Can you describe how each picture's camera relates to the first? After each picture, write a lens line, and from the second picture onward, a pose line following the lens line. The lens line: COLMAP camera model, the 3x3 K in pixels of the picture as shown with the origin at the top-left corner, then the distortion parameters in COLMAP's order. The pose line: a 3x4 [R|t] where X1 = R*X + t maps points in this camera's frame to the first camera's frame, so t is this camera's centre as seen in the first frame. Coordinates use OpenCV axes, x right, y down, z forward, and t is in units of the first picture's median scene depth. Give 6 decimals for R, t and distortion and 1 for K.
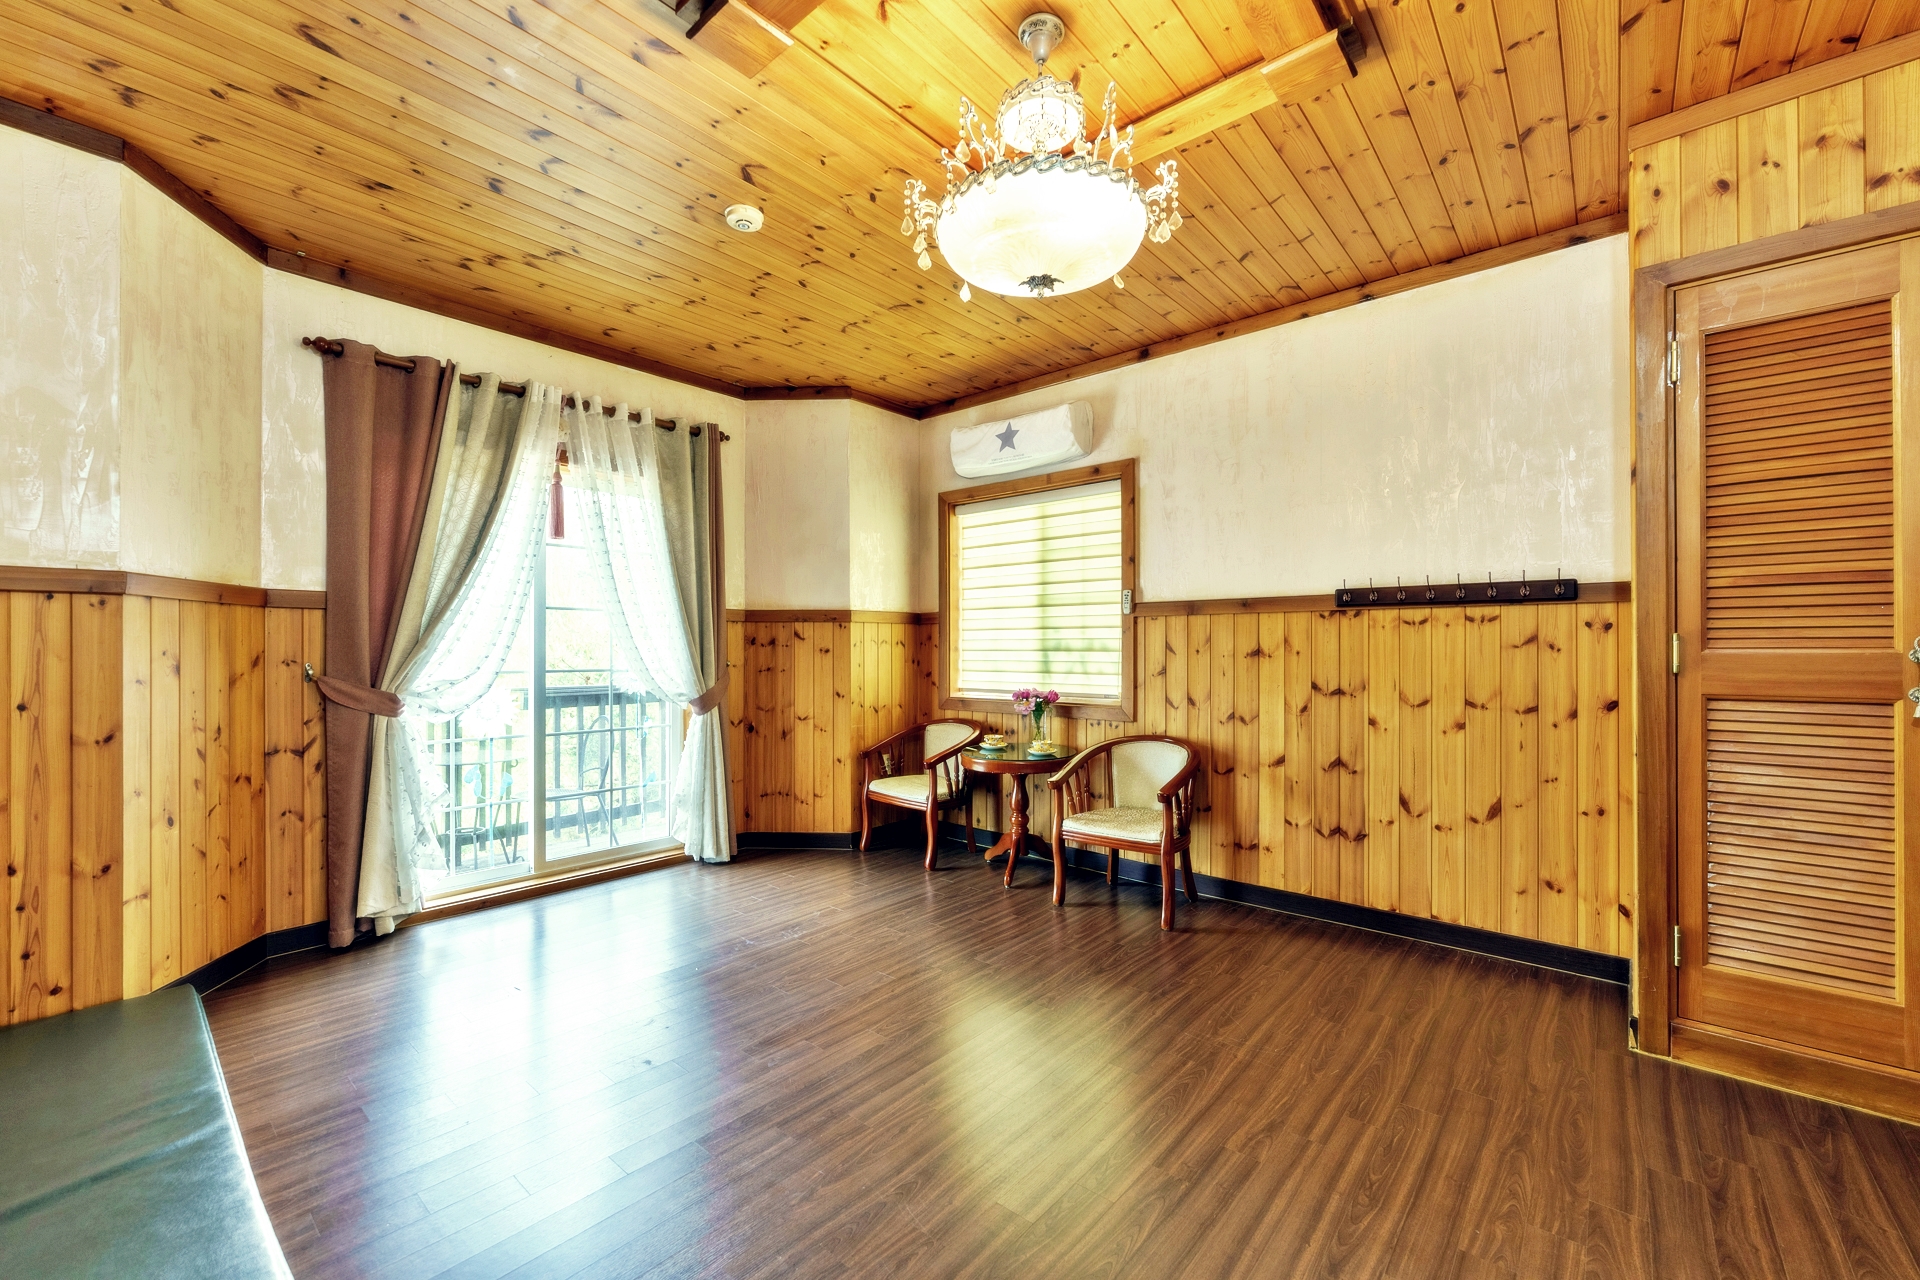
lens RADIAL K [[776.4, 0, 962.0], [0, 776.4, 649.2], [0, 0, 1]] dist [-0.000643, -0.000119]
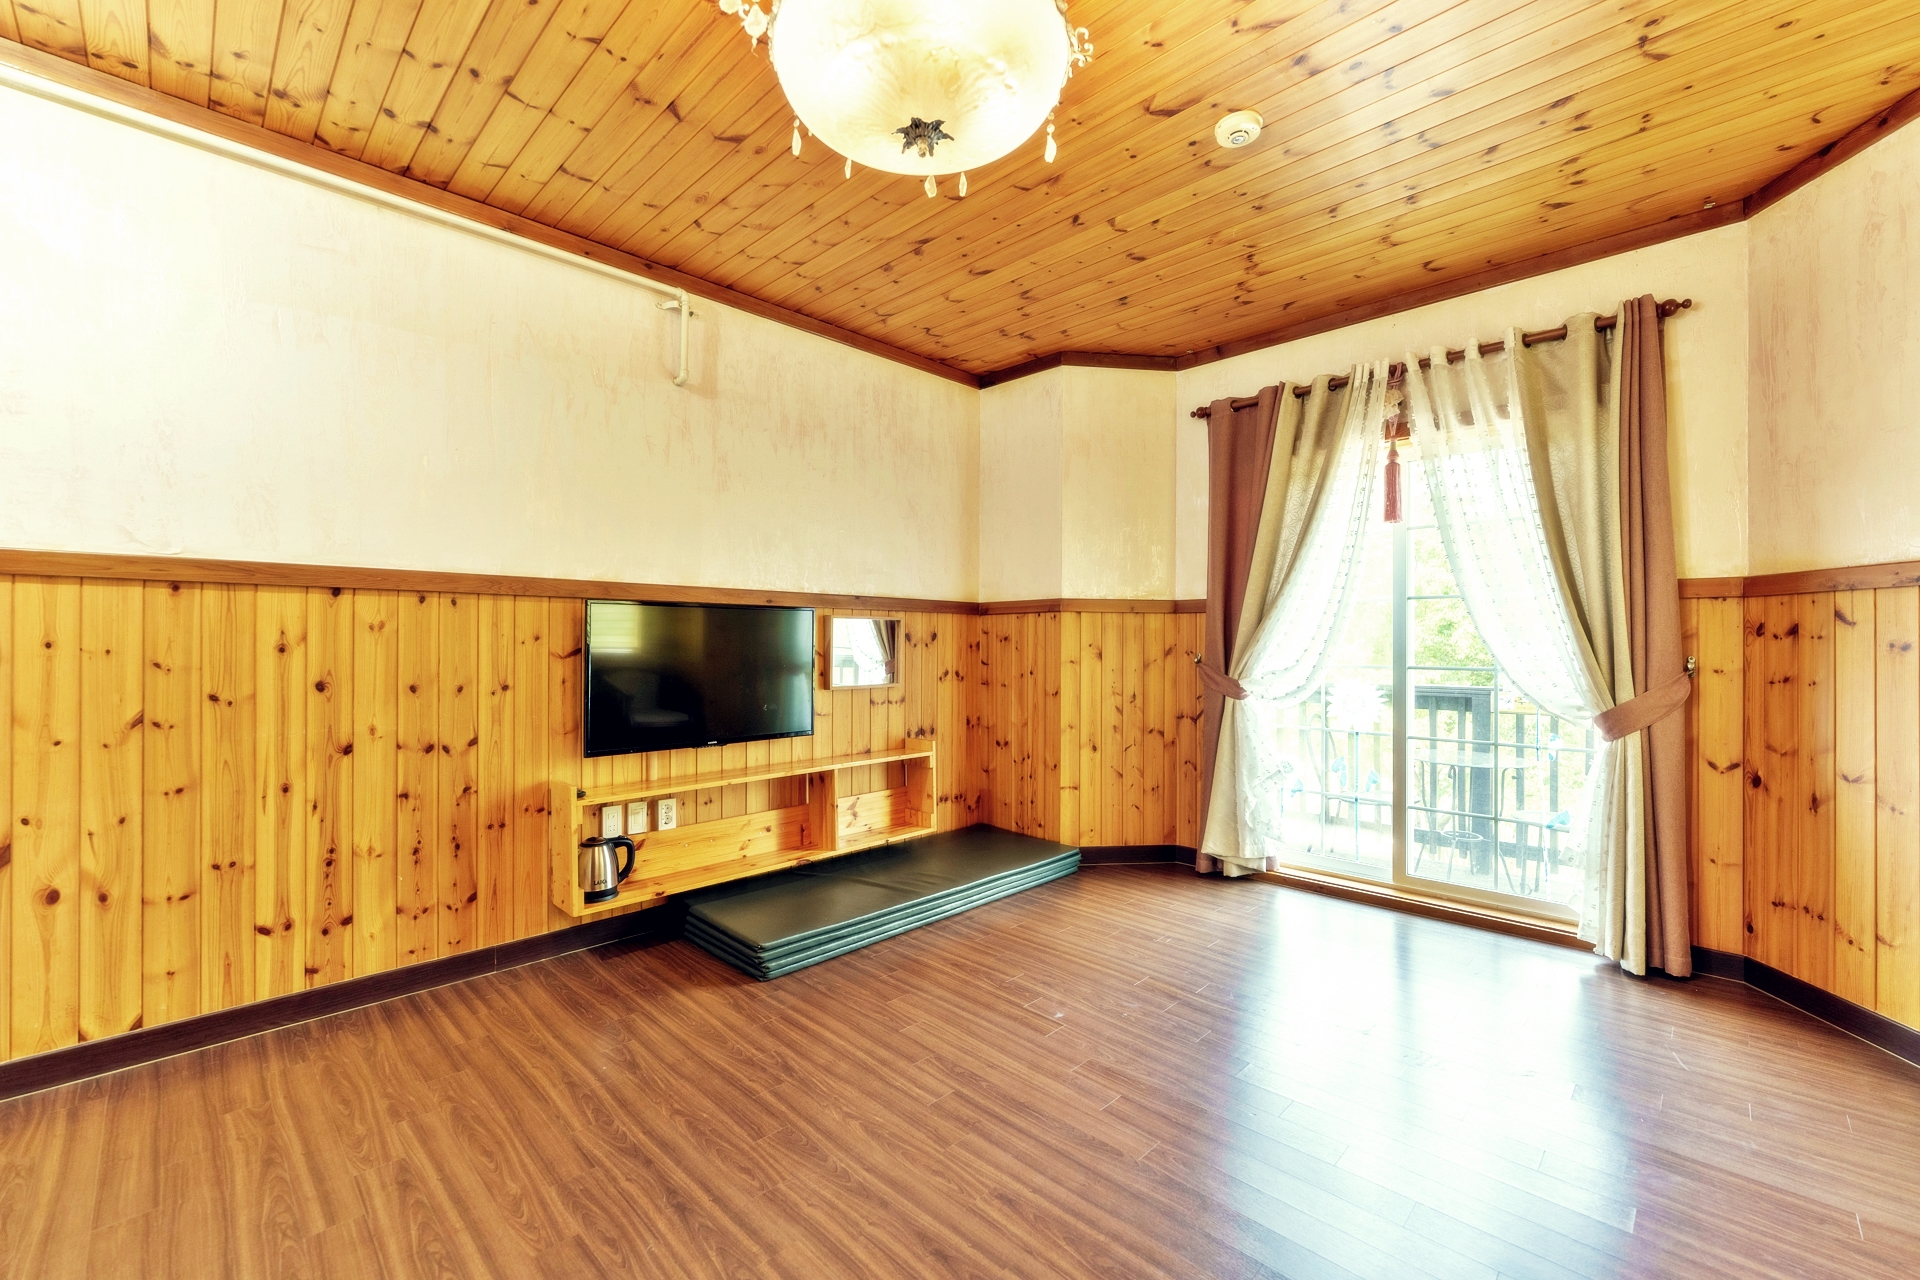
lens RADIAL K [[776.4, 0, 965.6], [0, 776.4, 643.0], [0, 0, 1]] dist [-0.000643, -0.000119]
pose [[-0.059841, -0.002141, -0.998206, 0.441201], [-0.002936, 0.999994, -0.001969, 0.003243], [0.998204, 0.002813, -0.059847, 0.581005]]
